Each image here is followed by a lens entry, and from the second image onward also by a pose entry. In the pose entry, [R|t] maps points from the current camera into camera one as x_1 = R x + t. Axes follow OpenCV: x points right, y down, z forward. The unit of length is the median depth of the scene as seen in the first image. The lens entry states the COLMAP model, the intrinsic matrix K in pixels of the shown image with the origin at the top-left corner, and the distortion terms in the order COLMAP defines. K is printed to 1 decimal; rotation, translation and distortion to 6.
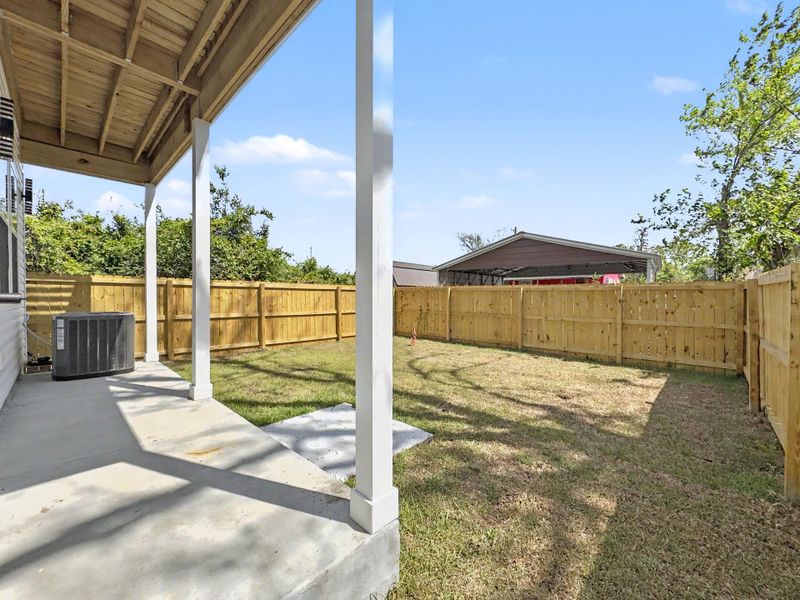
lens RADIAL K [[324.9, 0, 397.4], [0, 324.9, 301.1], [0, 0, 1]] dist [-0.002182, -0.000303]
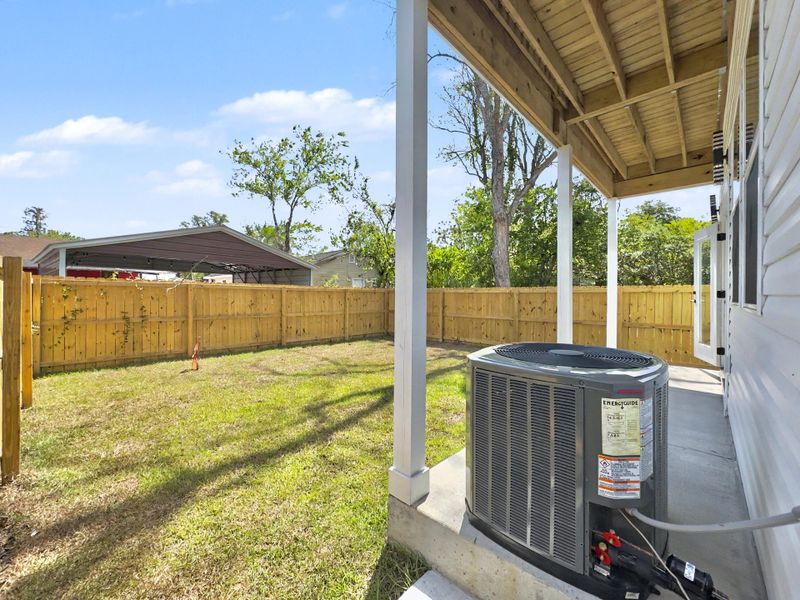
lens RADIAL K [[324.9, 0, 397.5], [0, 324.9, 294.4], [0, 0, 1]] dist [-0.002182, -0.000303]
pose [[0.019142, -0.002703, 0.999813, -0.677761], [0.005651, 0.999981, 0.002595, -0.020478], [-0.999801, 0.005600, 0.019157, 0.600161]]
